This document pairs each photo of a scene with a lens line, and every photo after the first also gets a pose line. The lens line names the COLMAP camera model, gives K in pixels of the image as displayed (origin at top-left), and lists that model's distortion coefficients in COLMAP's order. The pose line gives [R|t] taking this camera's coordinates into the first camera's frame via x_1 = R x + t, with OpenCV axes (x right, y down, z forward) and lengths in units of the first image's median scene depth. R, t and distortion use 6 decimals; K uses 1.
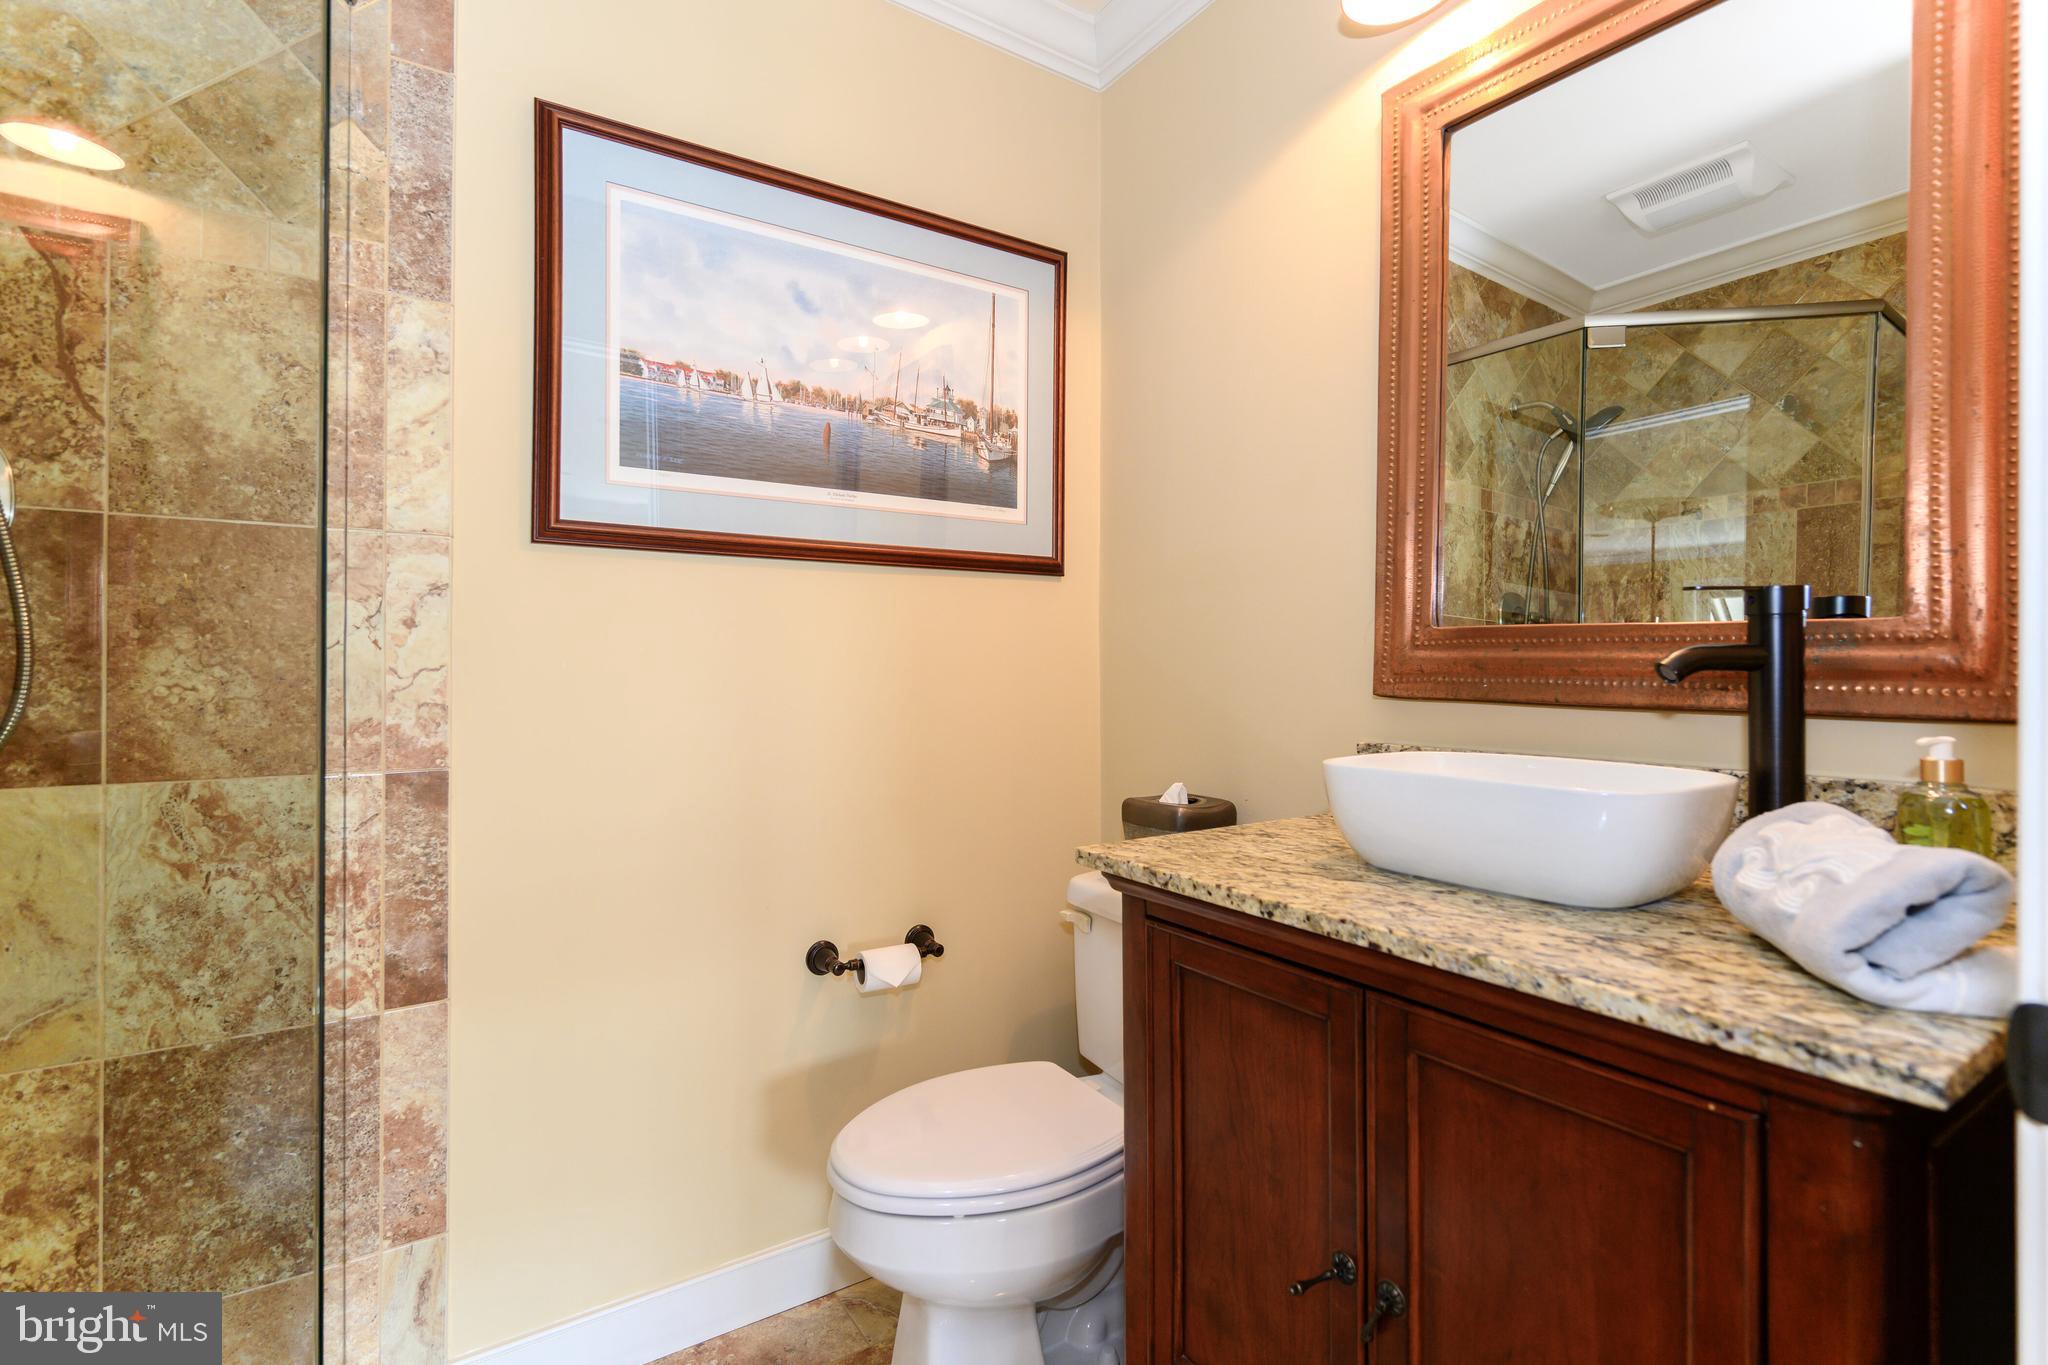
lens RADIAL K [[940.7, 0, 1027.4], [0, 940.7, 662.3], [0, 0, 1]] dist [-0.001910, -0.000575]
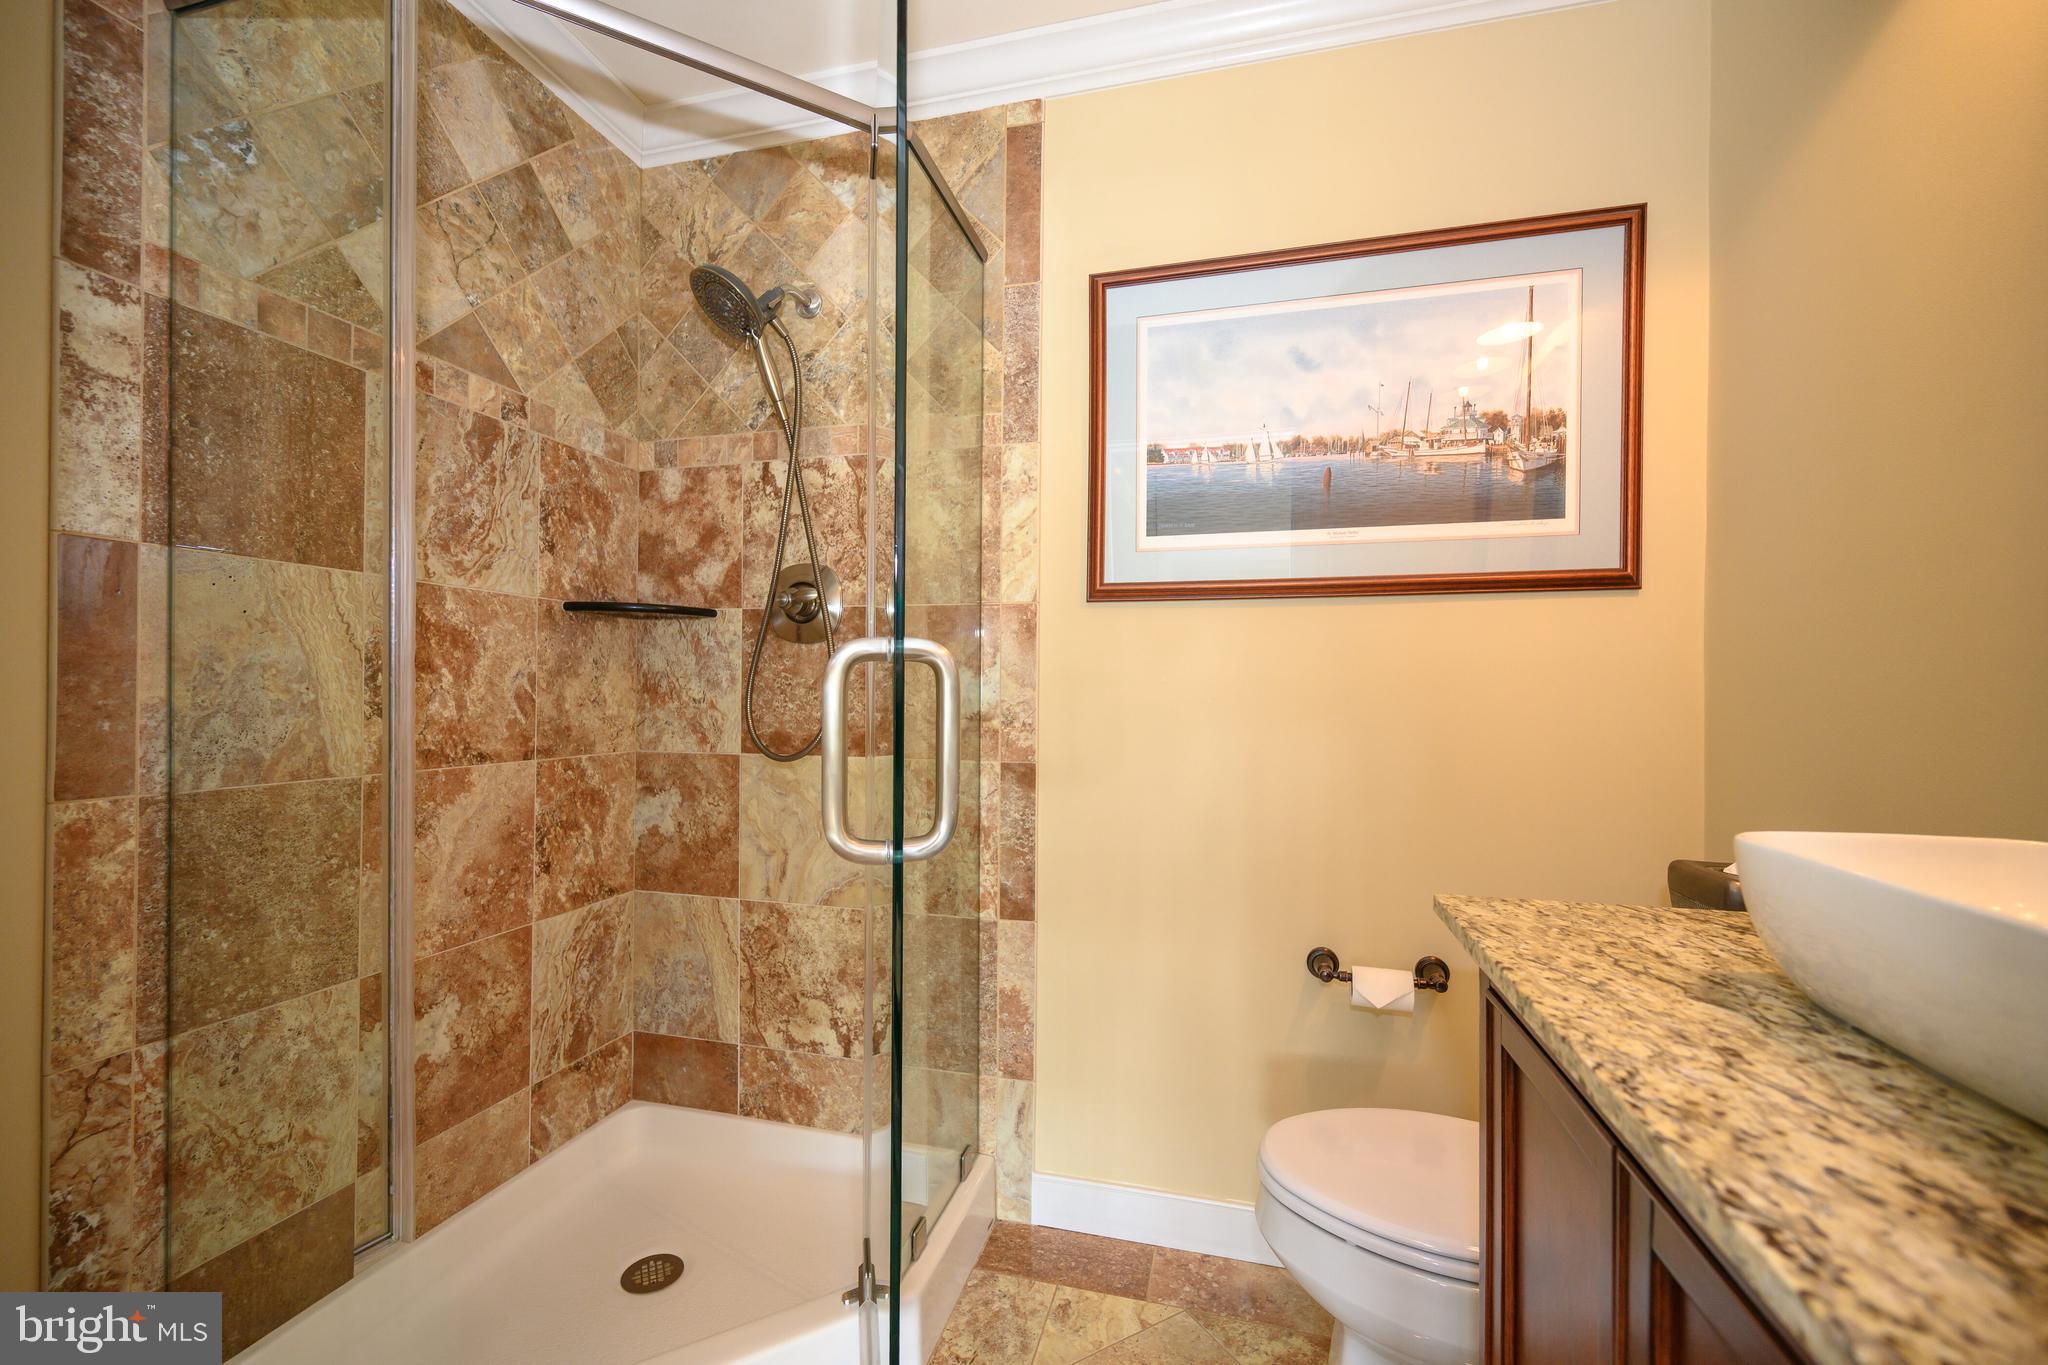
lens RADIAL K [[807.5, 0, 1029.3], [0, 807.5, 696.1], [0, 0, 1]] dist [-0.000634, -0.000190]
pose [[0.672719, 0.005356, -0.739878, 0.274549], [-0.002751, 0.999985, 0.004738, 0.003788], [0.739893, -0.001152, 0.672724, 0.141789]]
